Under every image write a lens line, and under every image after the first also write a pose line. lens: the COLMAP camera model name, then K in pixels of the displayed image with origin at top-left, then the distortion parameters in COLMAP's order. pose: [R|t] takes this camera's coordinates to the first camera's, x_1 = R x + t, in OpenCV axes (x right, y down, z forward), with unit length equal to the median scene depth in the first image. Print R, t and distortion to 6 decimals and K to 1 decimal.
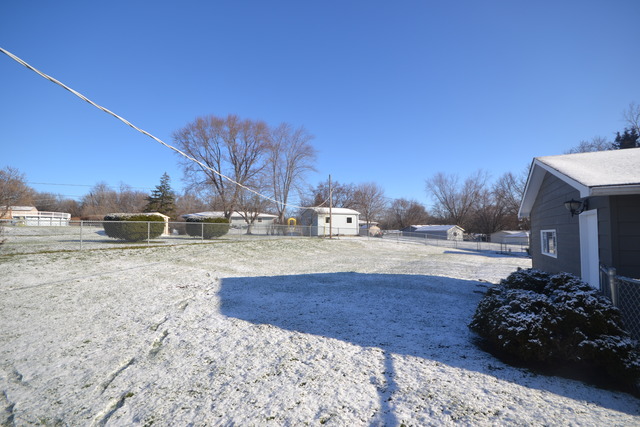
lens RADIAL K [[289.7, 0, 316.9], [0, 289.7, 212.8], [0, 0, 1]] dist [-0.001024, -0.000023]
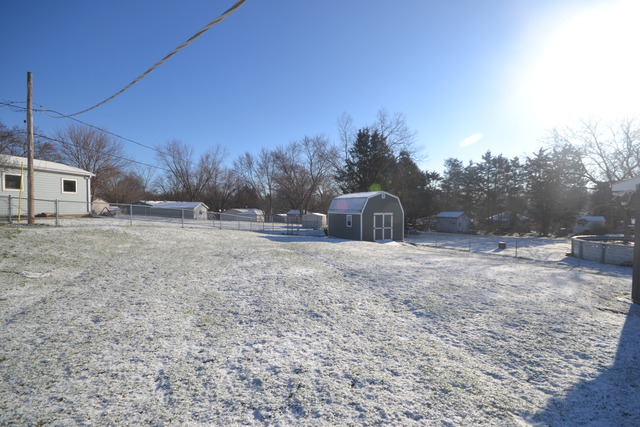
lens RADIAL K [[289.7, 0, 316.9], [0, 289.7, 212.8], [0, 0, 1]] dist [-0.001024, -0.000023]
pose [[0.594622, -0.000527, 0.804005, -0.023002], [-0.062320, 0.996961, 0.046743, 0.012828], [-0.801587, -0.077900, 0.592782, 0.204078]]
